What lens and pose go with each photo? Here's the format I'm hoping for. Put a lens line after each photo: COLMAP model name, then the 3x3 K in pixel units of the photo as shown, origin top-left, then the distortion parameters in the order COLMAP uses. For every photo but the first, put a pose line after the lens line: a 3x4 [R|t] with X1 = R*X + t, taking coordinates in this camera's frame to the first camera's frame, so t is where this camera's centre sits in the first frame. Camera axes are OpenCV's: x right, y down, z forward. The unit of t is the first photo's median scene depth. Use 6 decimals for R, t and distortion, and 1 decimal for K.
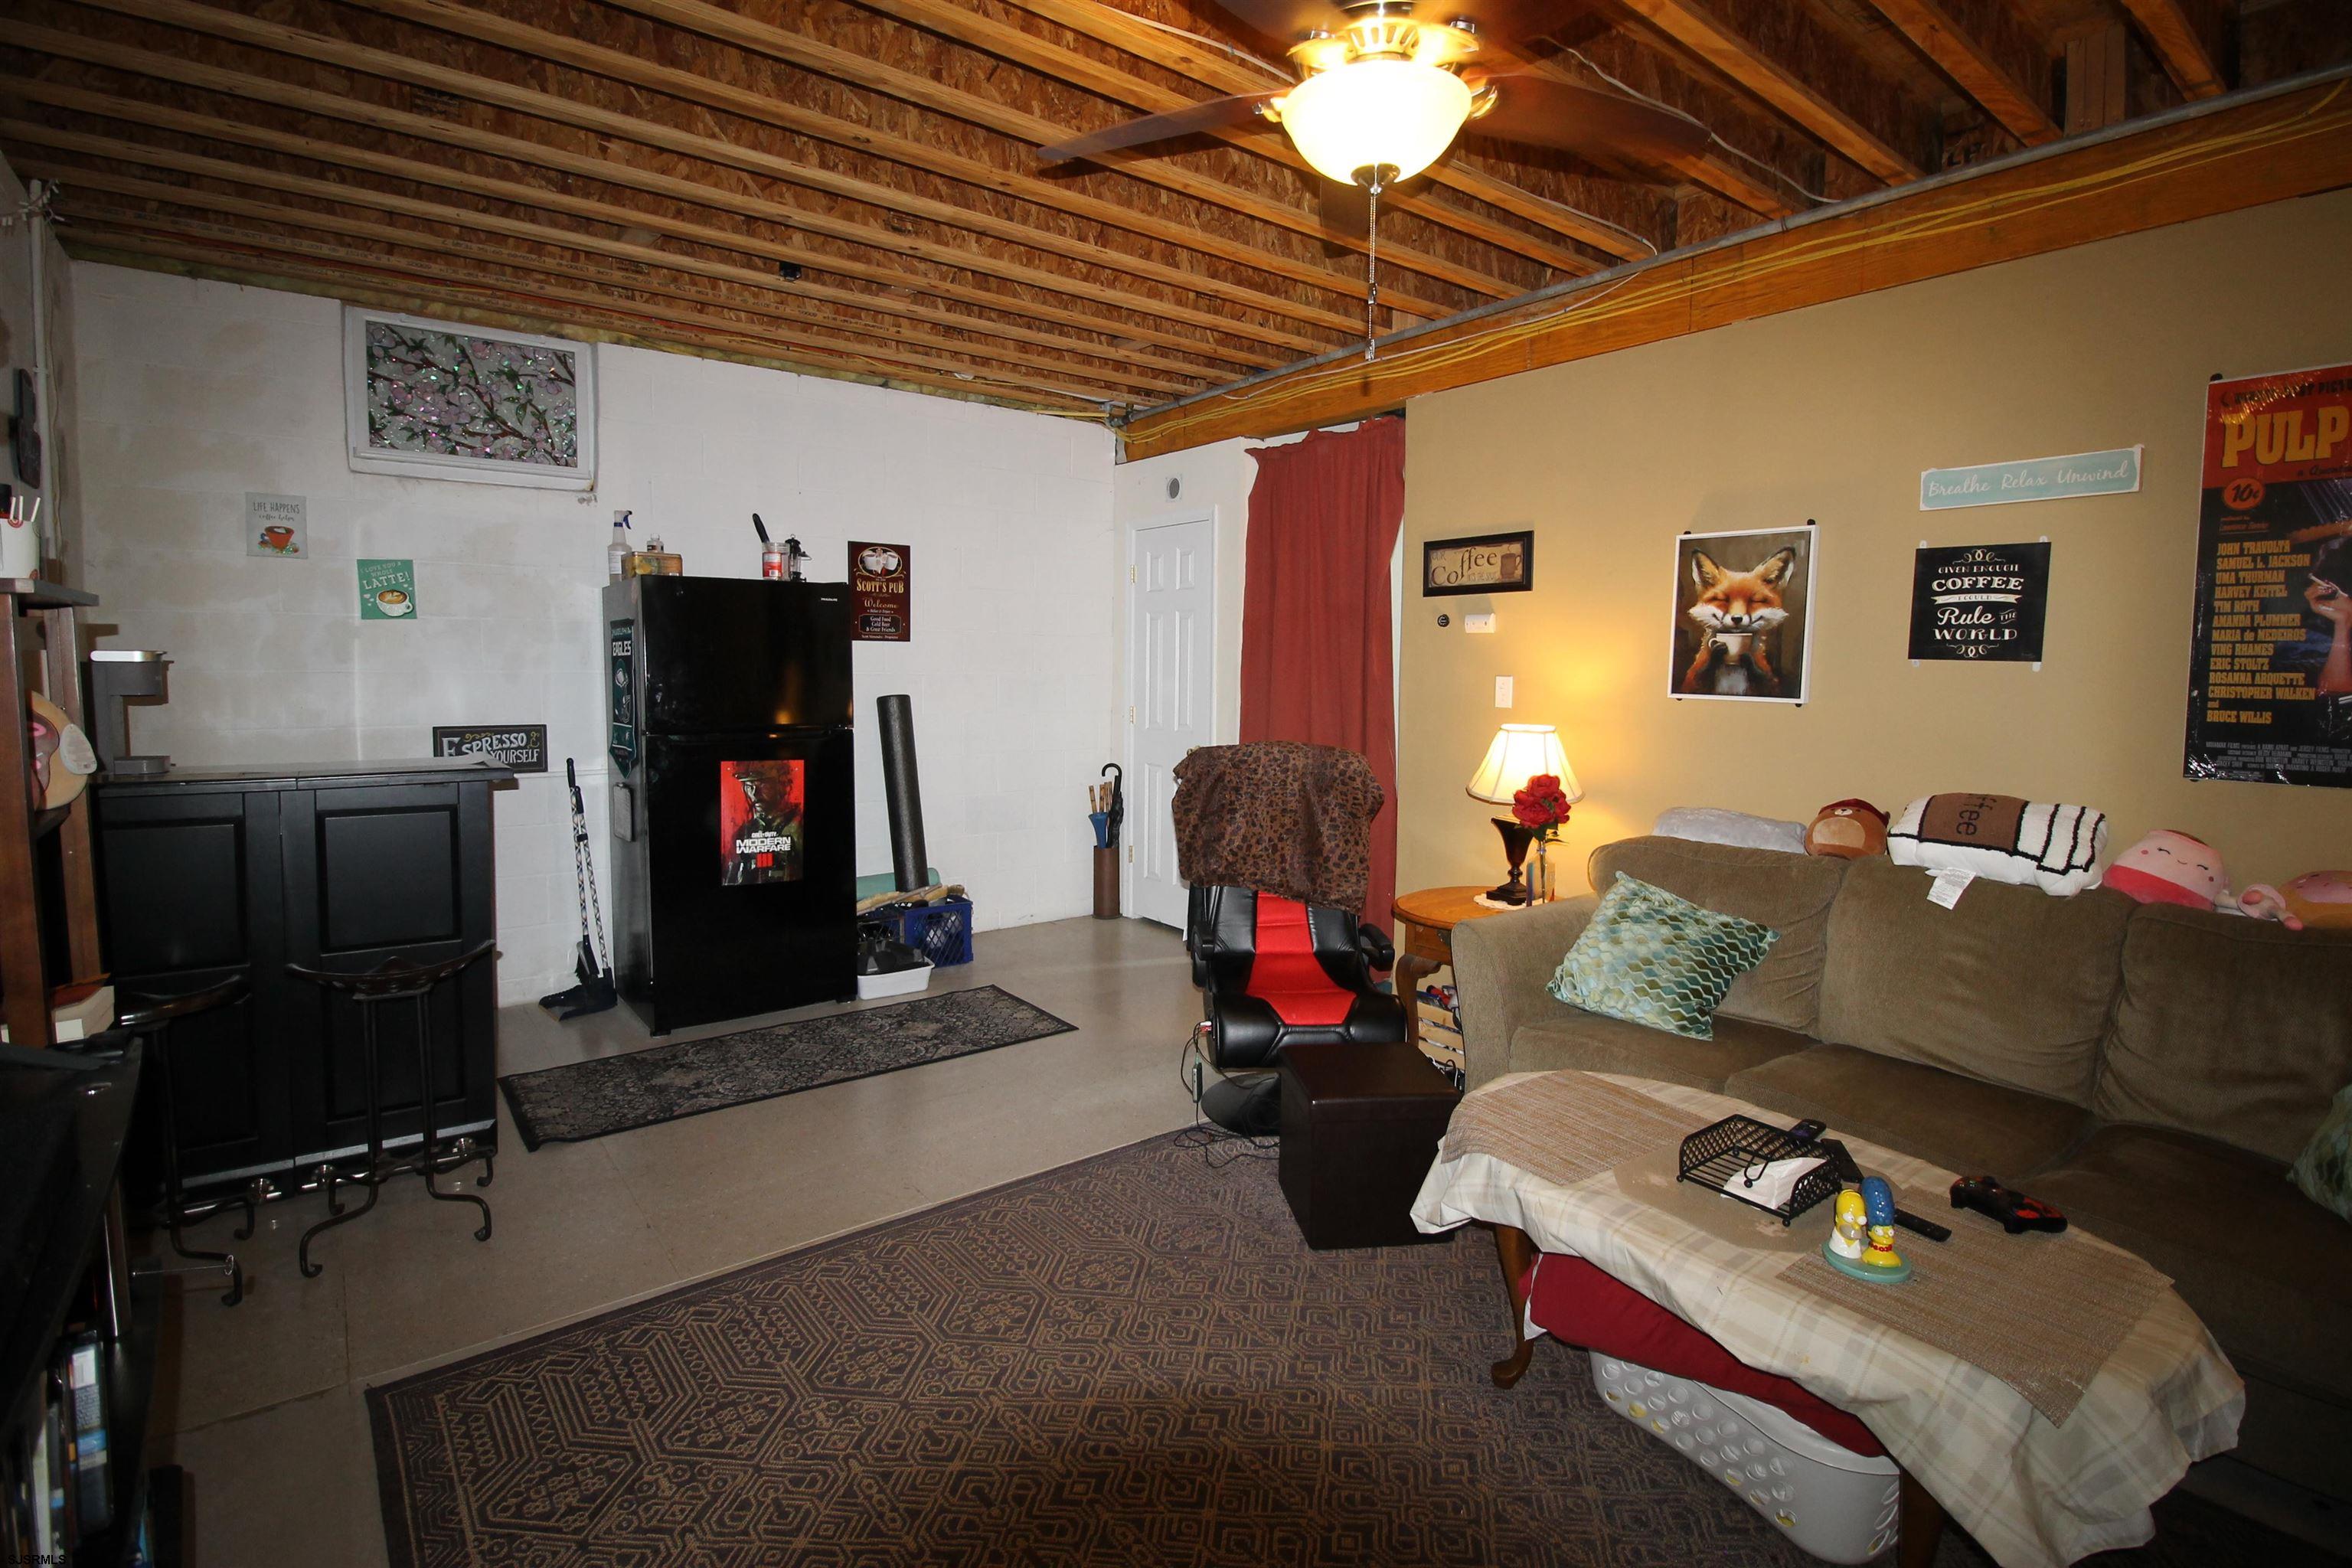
lens RADIAL K [[1102.8, 0, 1165.1], [0, 1102.8, 742.3], [0, 0, 1]] dist [0.000489, -0.014101]
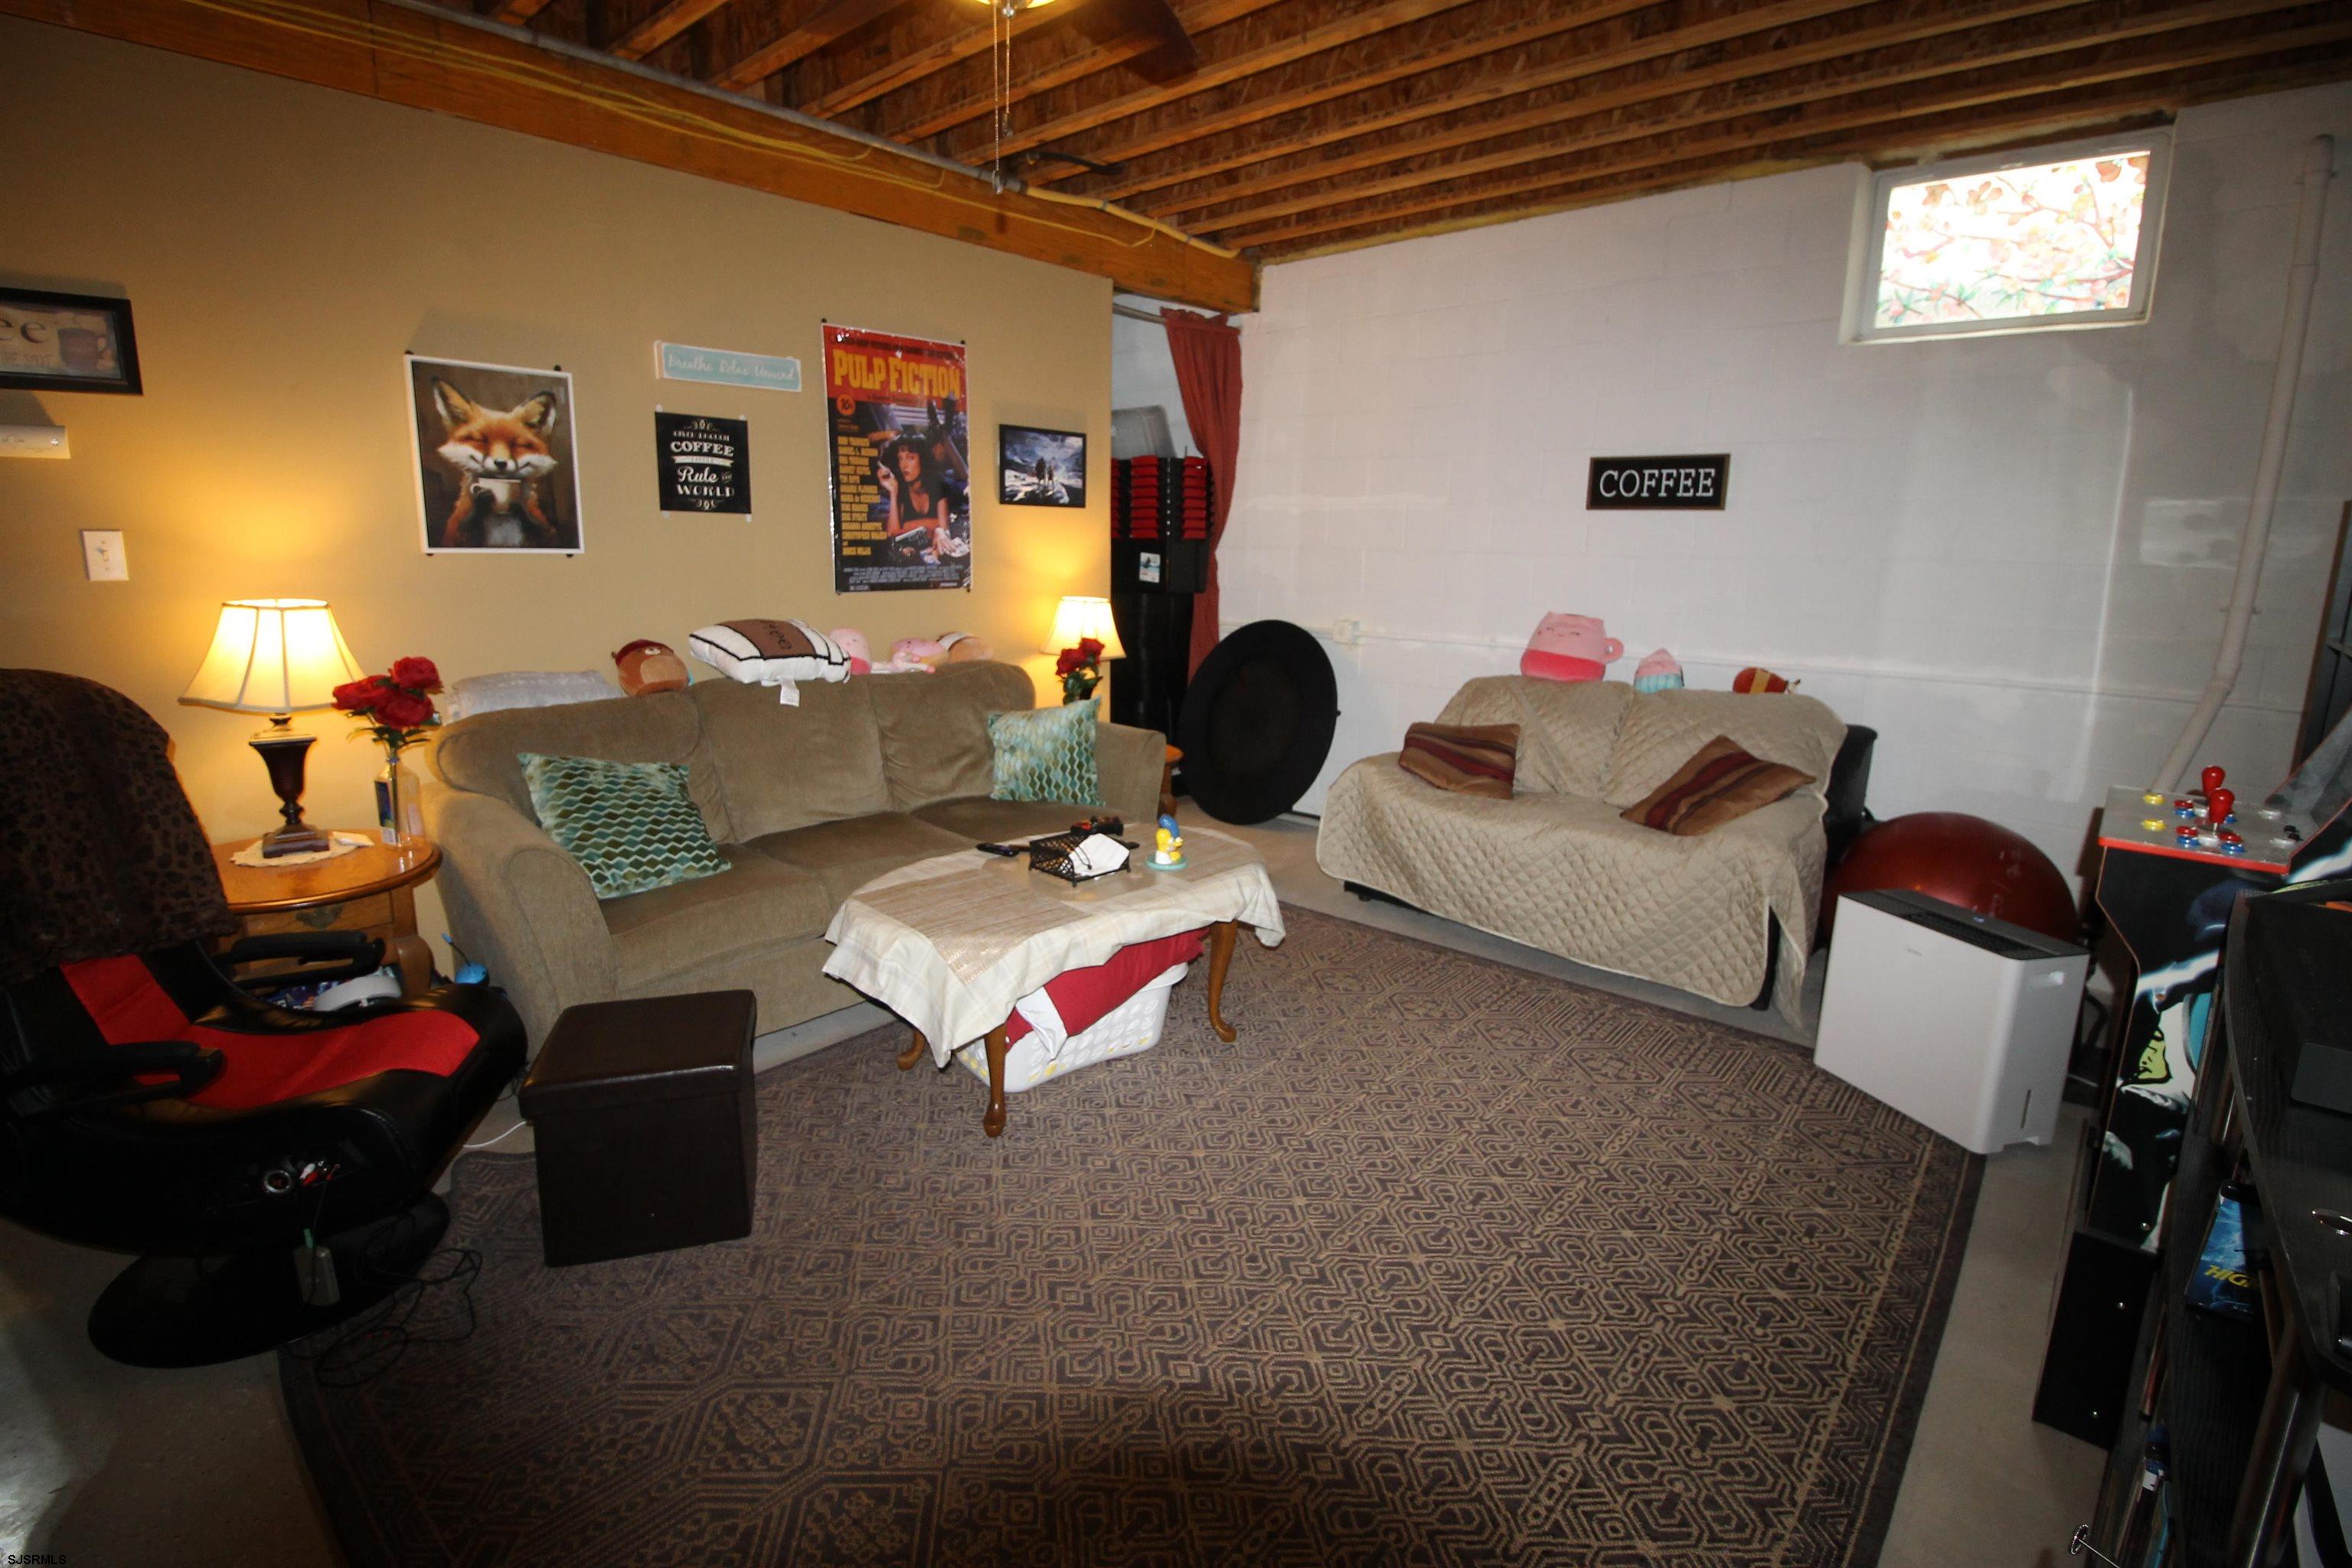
lens RADIAL K [[1102.8, 0, 1165.1], [0, 1102.8, 742.3], [0, 0, 1]] dist [0.000489, -0.014101]
pose [[-0.178095, -0.191696, 0.965161, -0.529674], [0.059420, 0.976956, 0.205003, -0.041258], [-0.982218, 0.093859, -0.162600, 0.649978]]
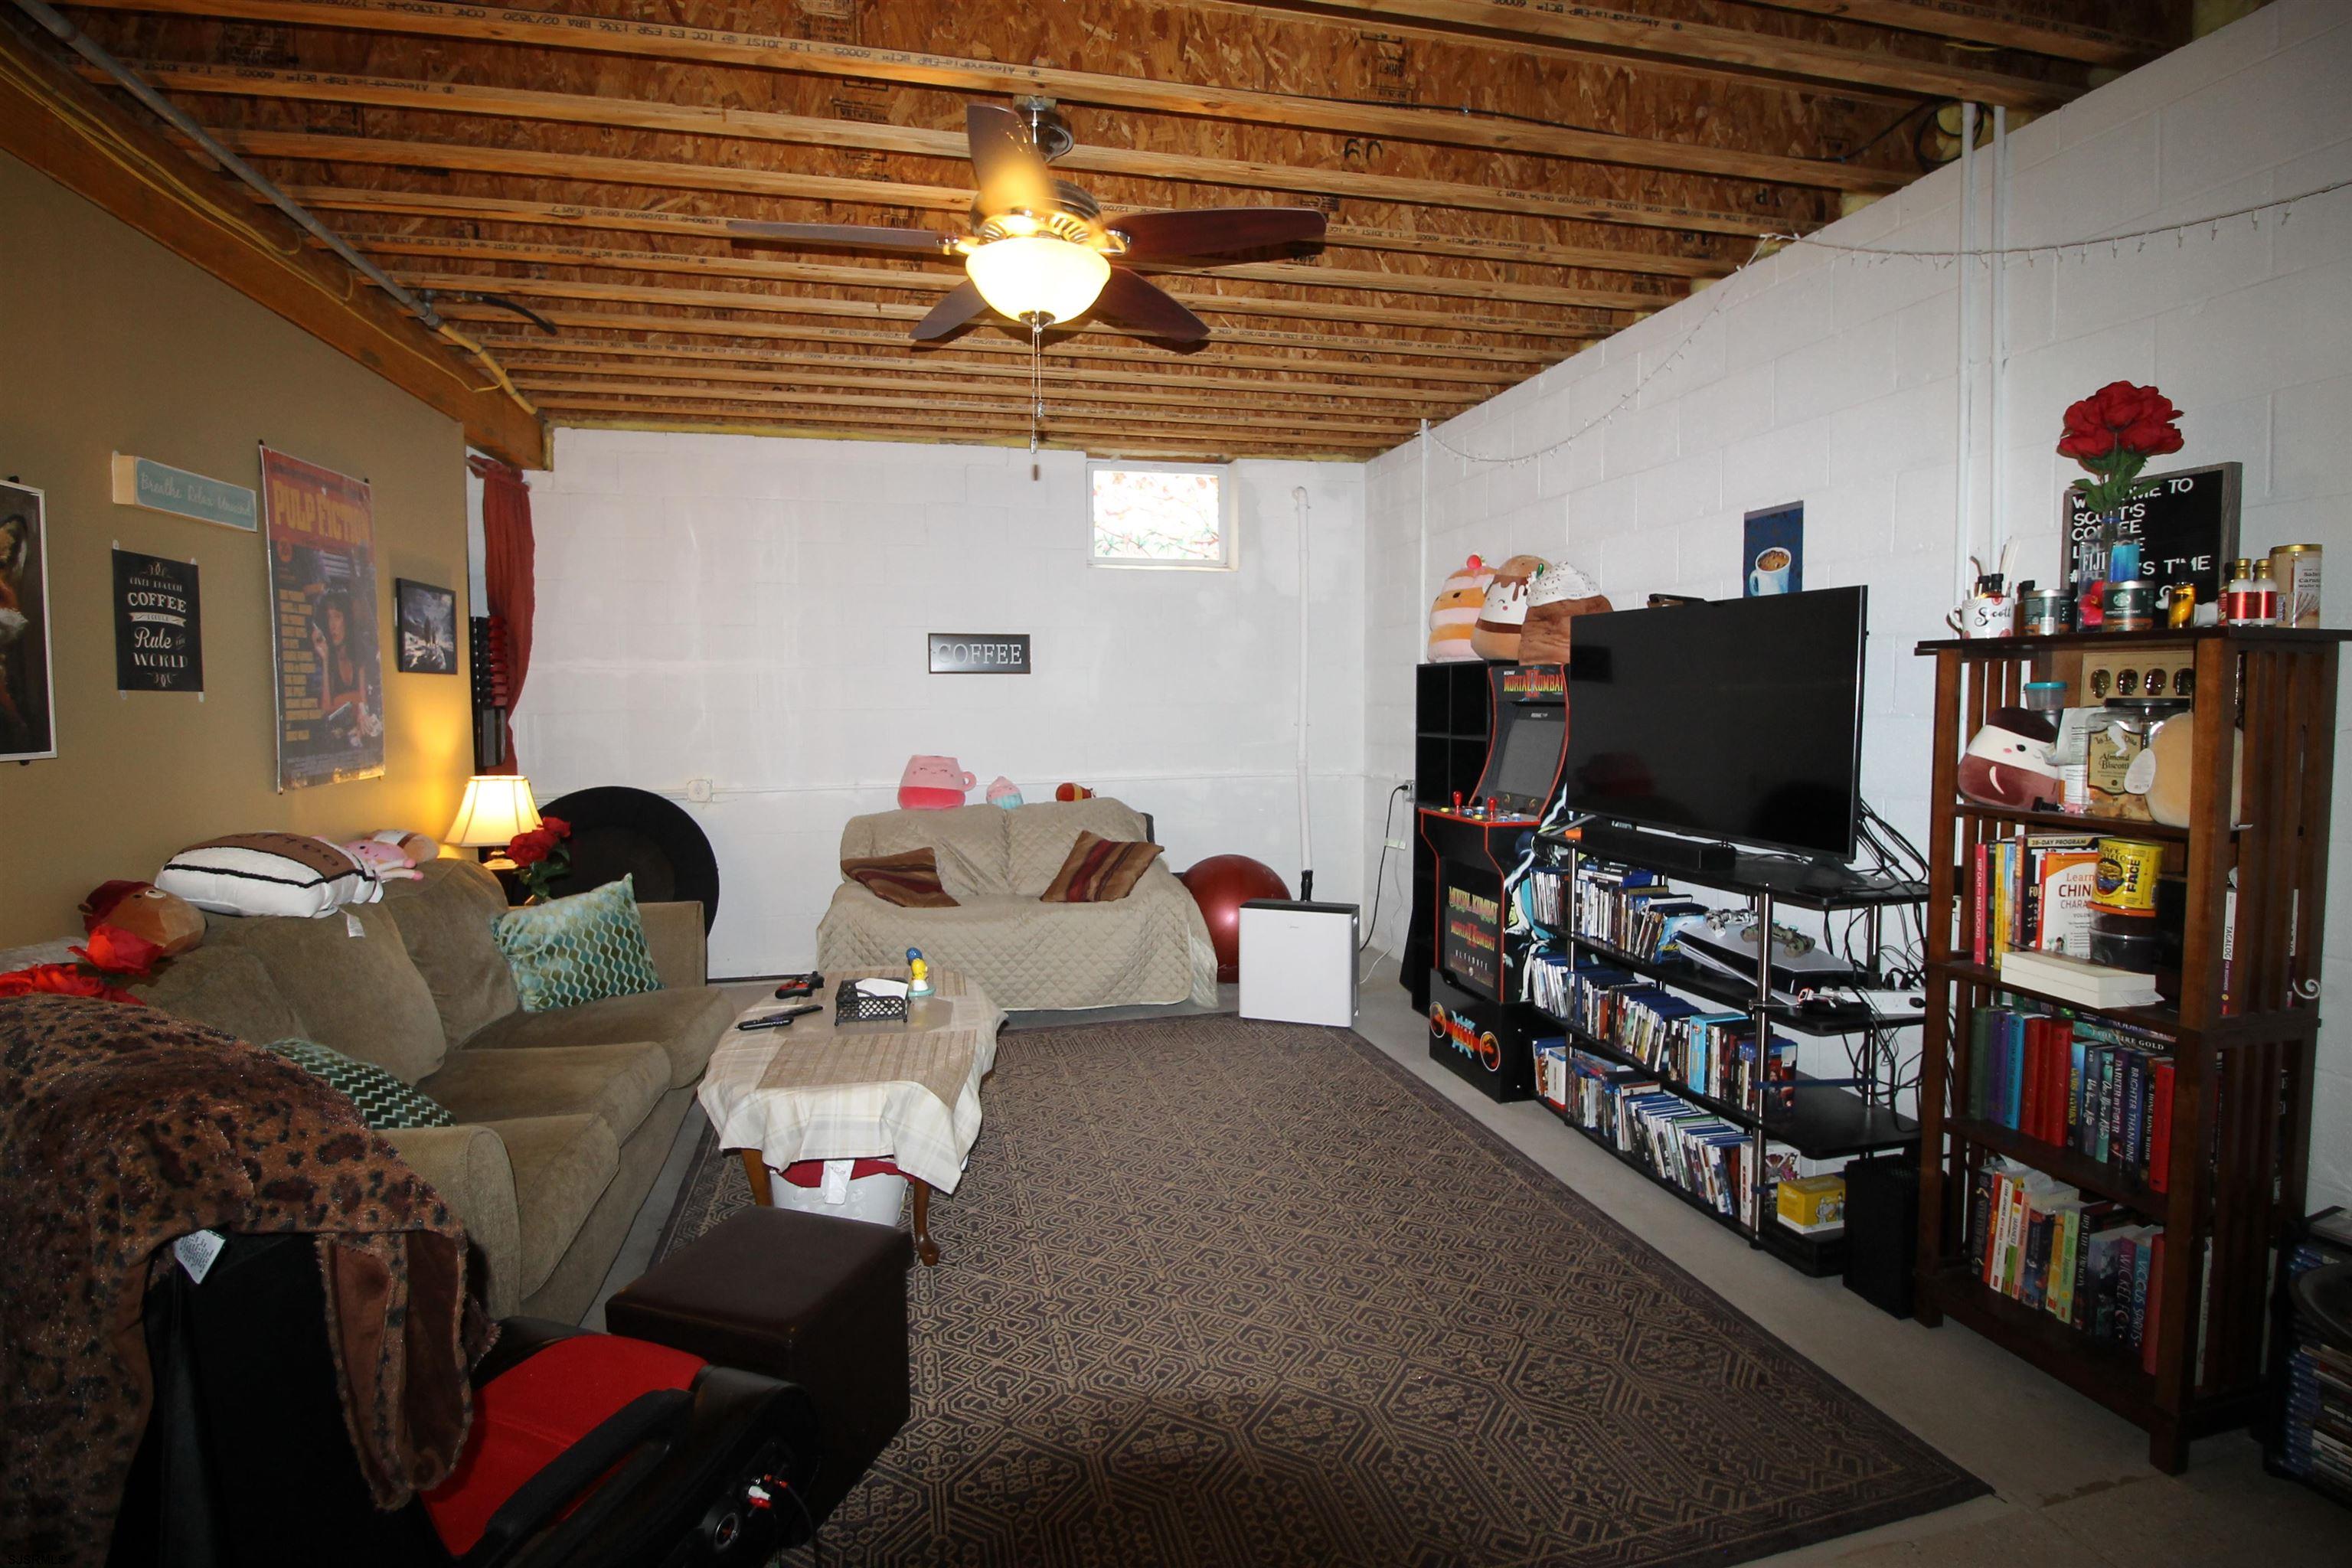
lens RADIAL K [[1102.8, 0, 1165.1], [0, 1102.8, 742.3], [0, 0, 1]] dist [0.000489, -0.014101]
pose [[-0.912017, -0.021589, 0.409583, -0.295892], [0.030830, 0.992180, 0.120946, -0.102255], [-0.408992, 0.122932, -0.904220, 1.309325]]
